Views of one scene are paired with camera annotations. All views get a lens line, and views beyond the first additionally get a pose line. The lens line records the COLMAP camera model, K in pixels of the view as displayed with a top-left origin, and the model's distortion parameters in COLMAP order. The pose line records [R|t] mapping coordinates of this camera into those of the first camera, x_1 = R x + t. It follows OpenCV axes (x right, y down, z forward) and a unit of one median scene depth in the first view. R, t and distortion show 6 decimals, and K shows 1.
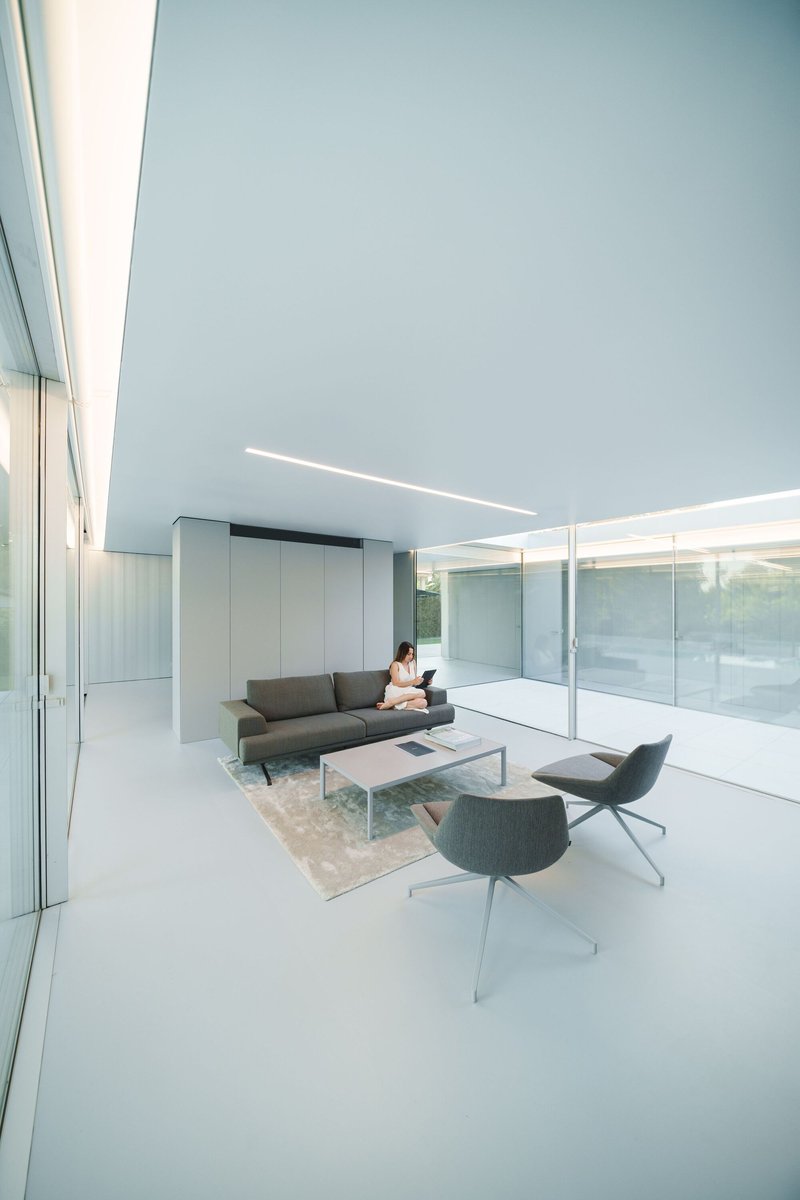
lens RADIAL K [[417.4, 0, 400.0], [0, 417.4, 600.0], [0, 0, 1]] dist [-0.001482, 0.000044]
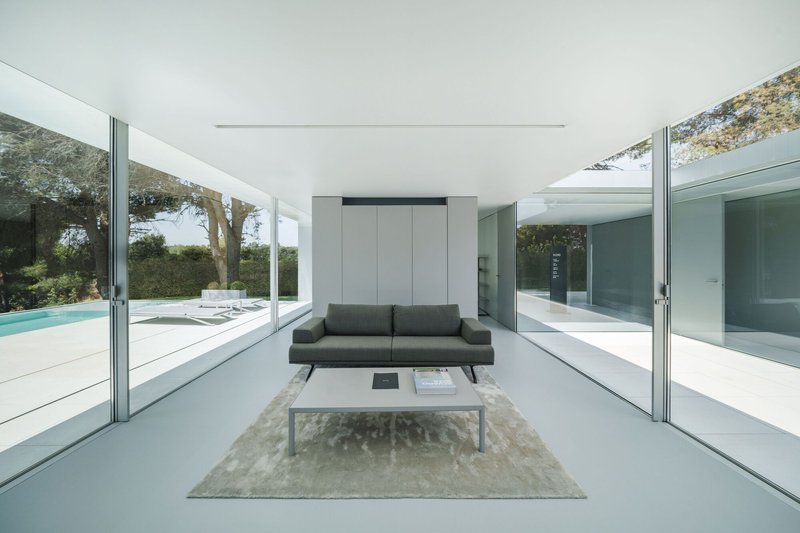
lens RADIAL K [[278.2, 0, 399.2], [0, 278.2, 258.1], [0, 0, 1]] dist [-0.001482, 0.000044]
pose [[0.805619, -0.018503, -0.592146, 0.357913], [0.018051, 0.999815, -0.006683, 0.043763], [0.592159, -0.005305, 0.805803, 0.354737]]
